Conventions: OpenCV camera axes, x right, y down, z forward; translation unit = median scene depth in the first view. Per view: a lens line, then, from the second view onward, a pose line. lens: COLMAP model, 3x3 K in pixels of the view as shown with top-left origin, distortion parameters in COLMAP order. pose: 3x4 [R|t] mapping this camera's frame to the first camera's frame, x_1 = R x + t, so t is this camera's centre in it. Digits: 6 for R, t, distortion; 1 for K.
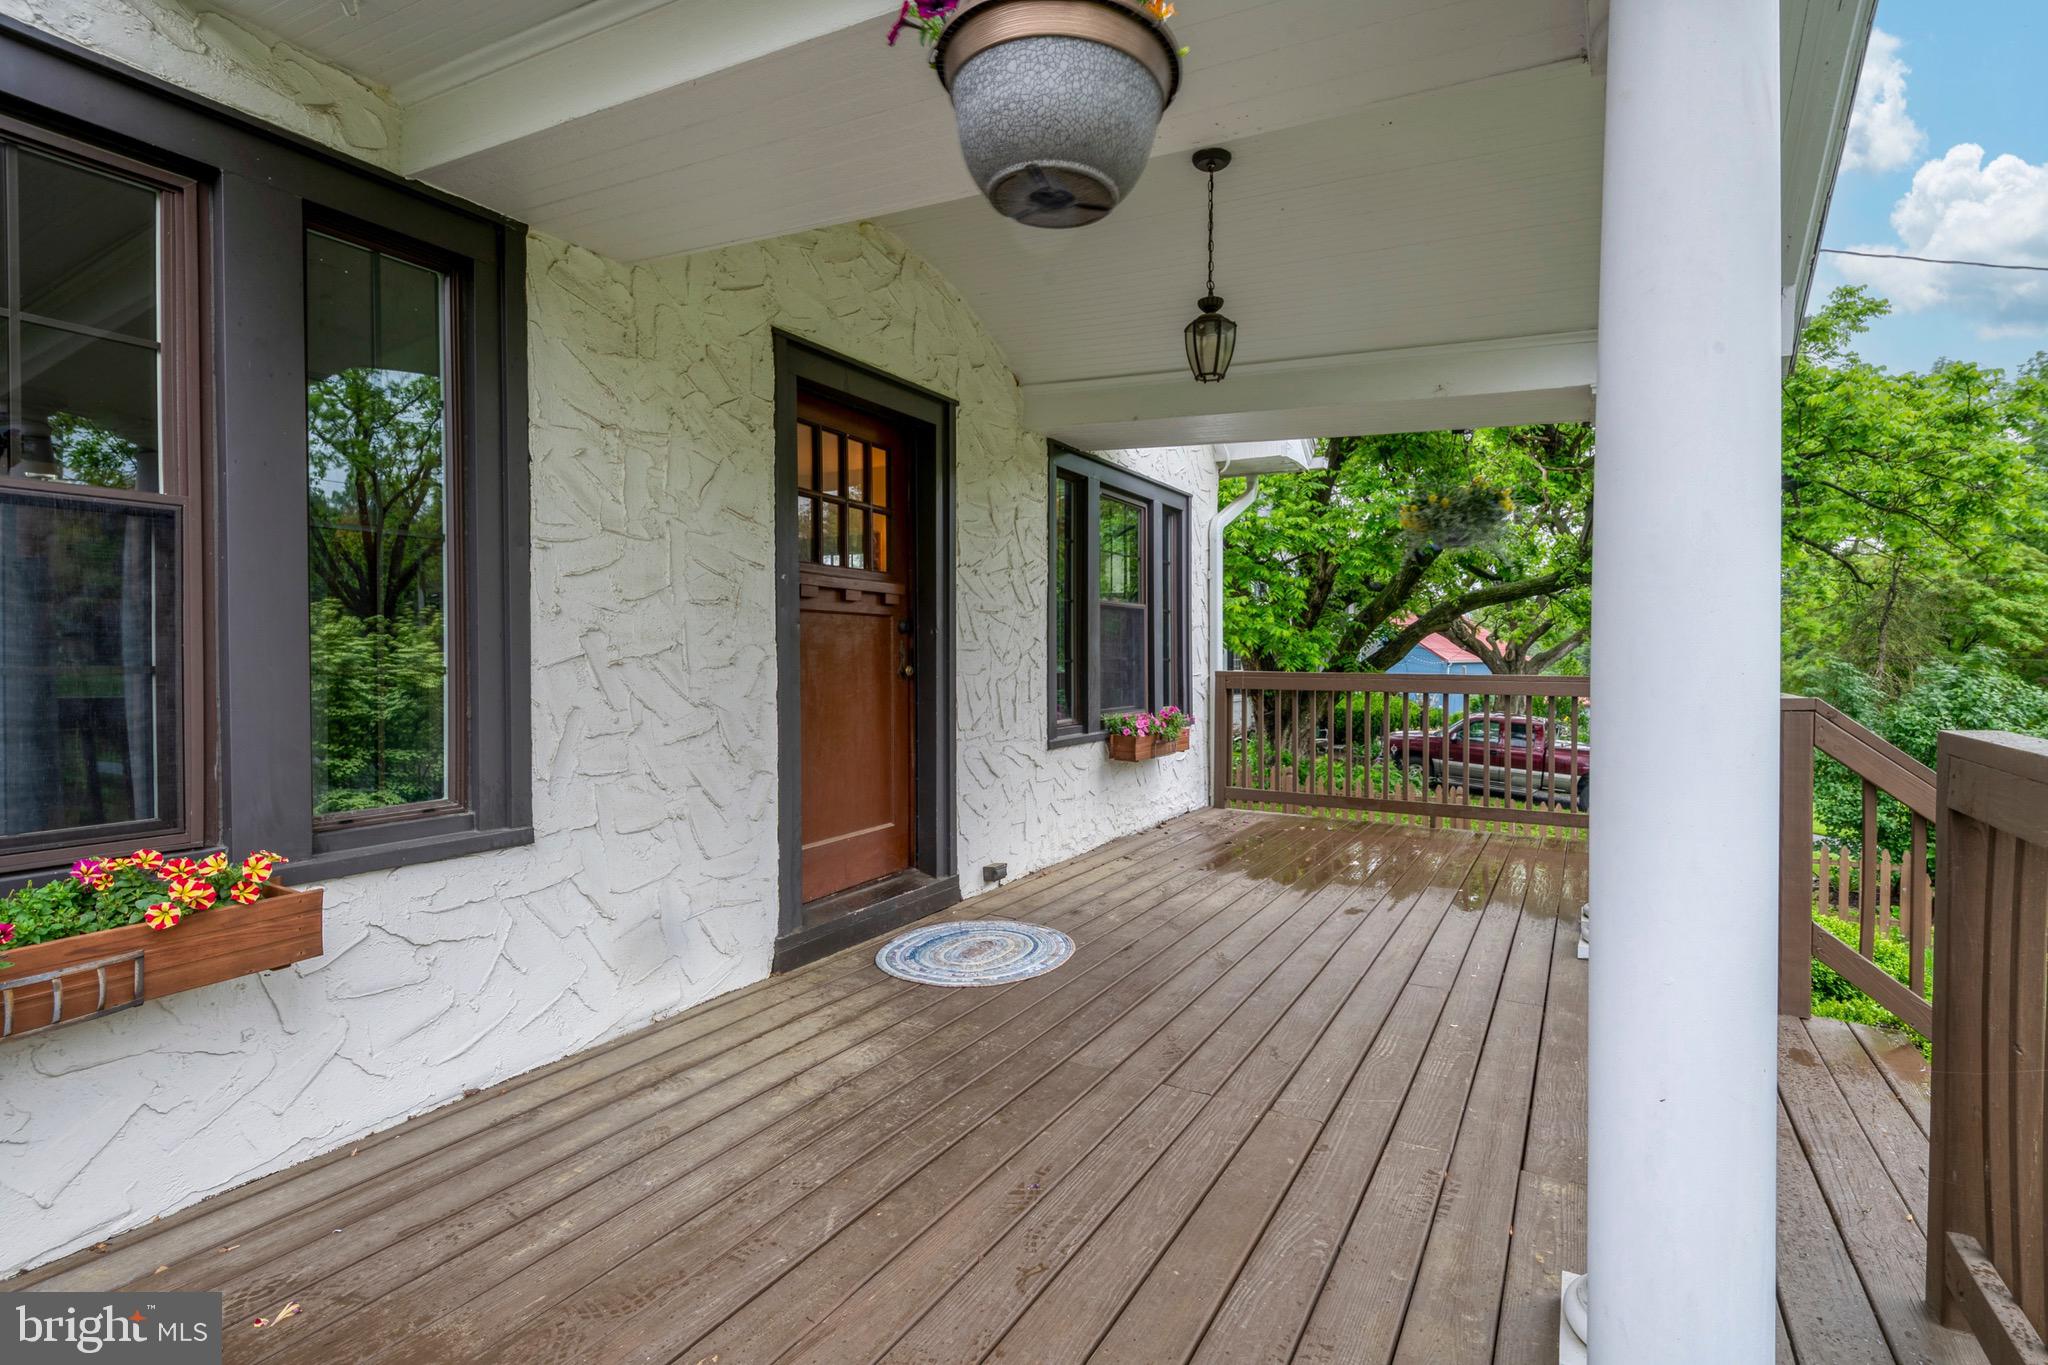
lens RADIAL K [[951.3, 0, 1023.1], [0, 951.3, 672.7], [0, 0, 1]] dist [0.011864, -0.001222]
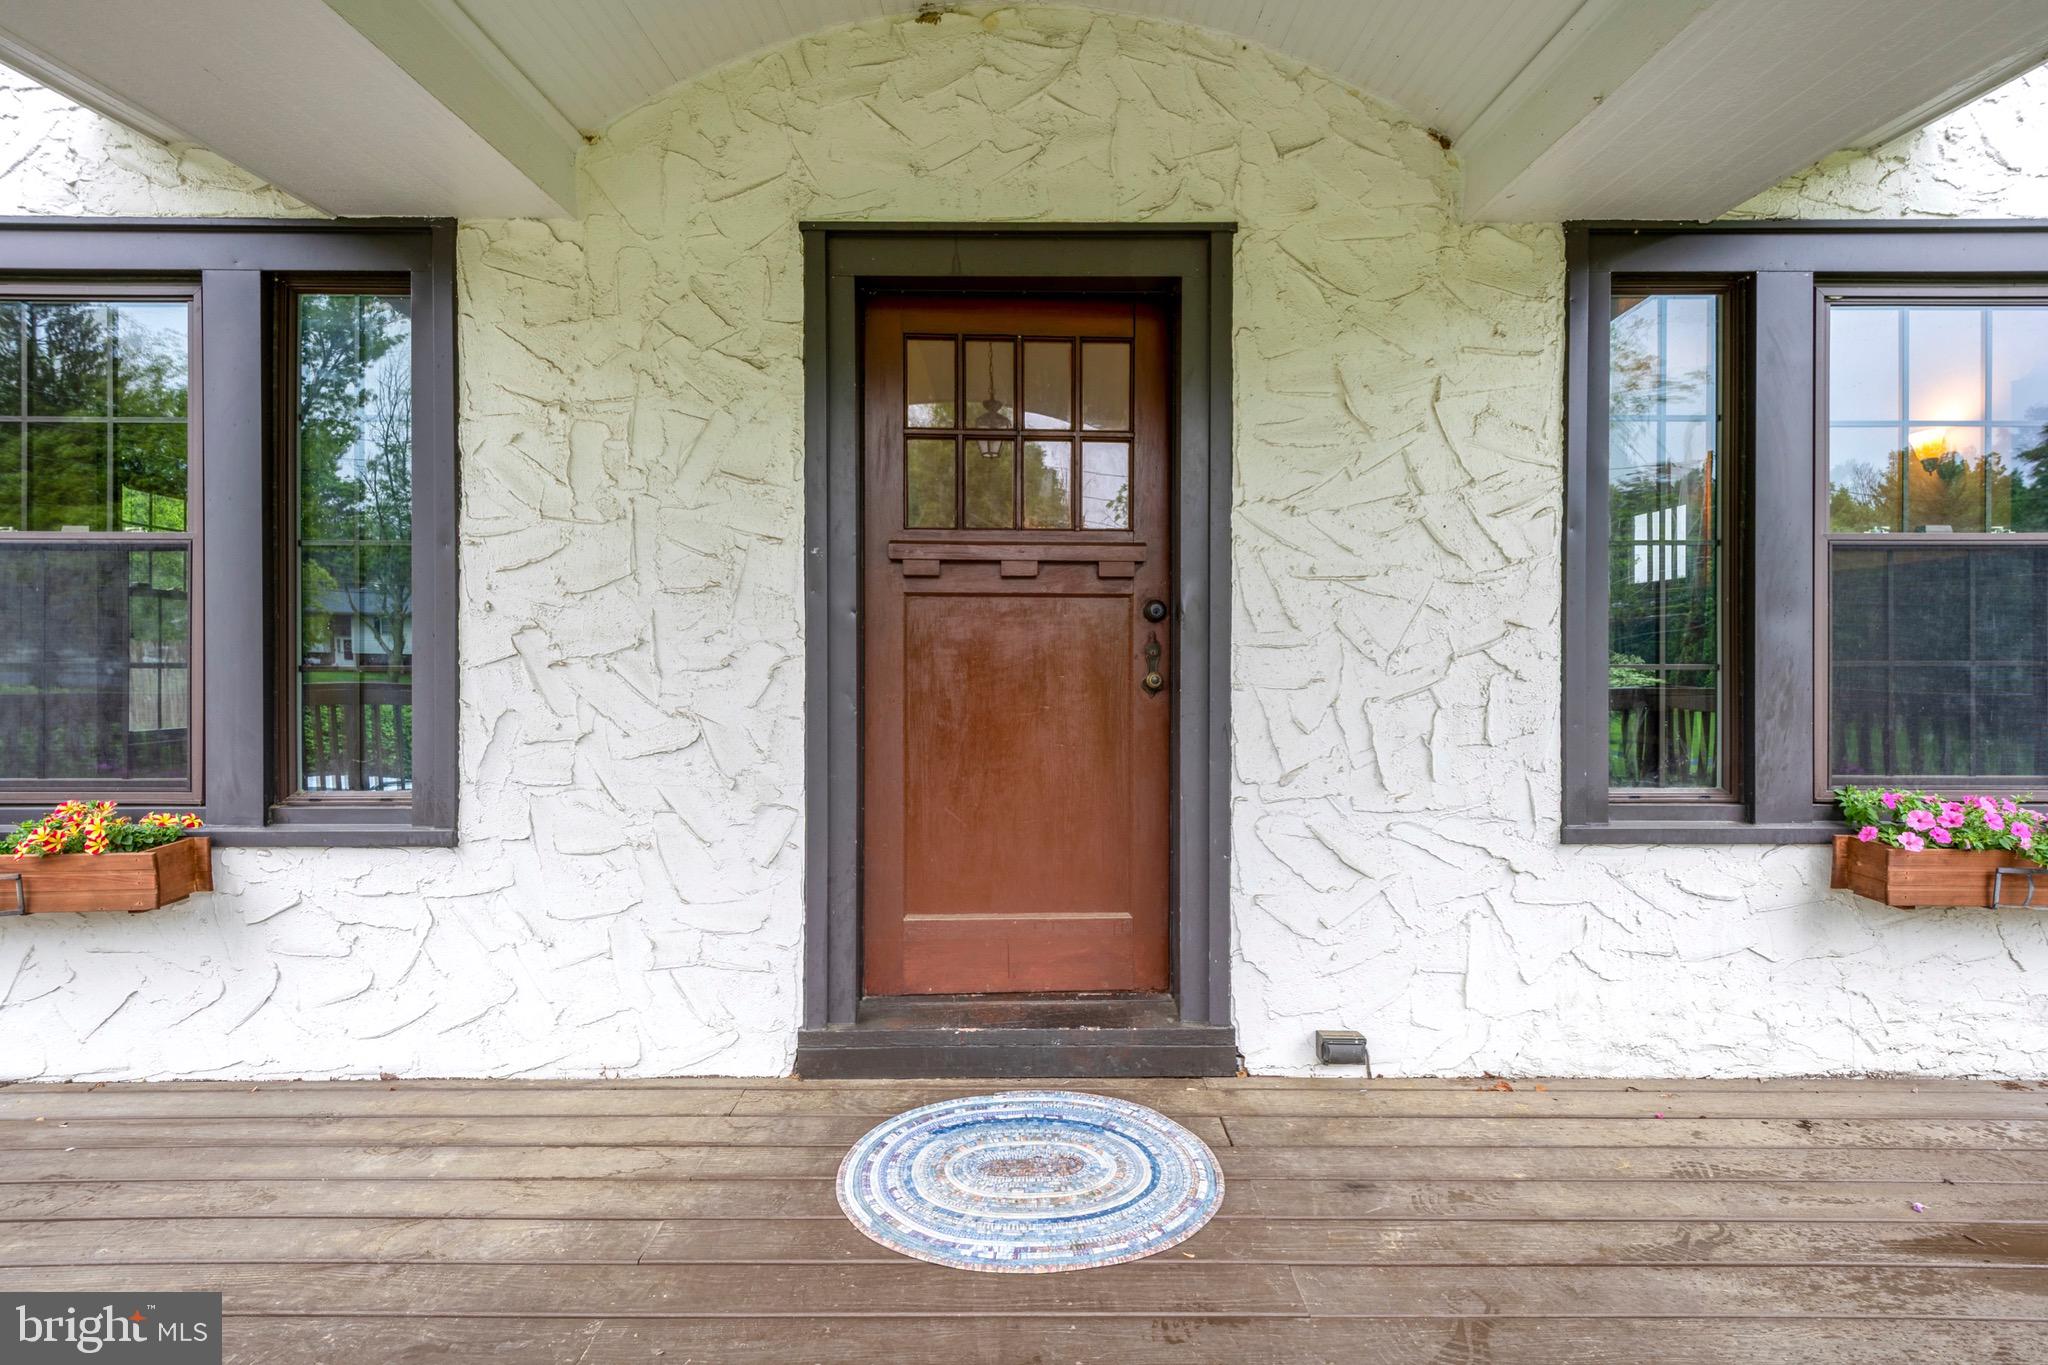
lens RADIAL K [[941.7, 0, 1018.6], [0, 941.7, 675.5], [0, 0, 1]] dist [0.026509, -0.011267]
pose [[0.515374, 0.008565, -0.856923, 0.519167], [-0.016304, 0.999867, 0.000188, -0.005370], [0.856810, 0.013874, 0.515445, 0.831990]]
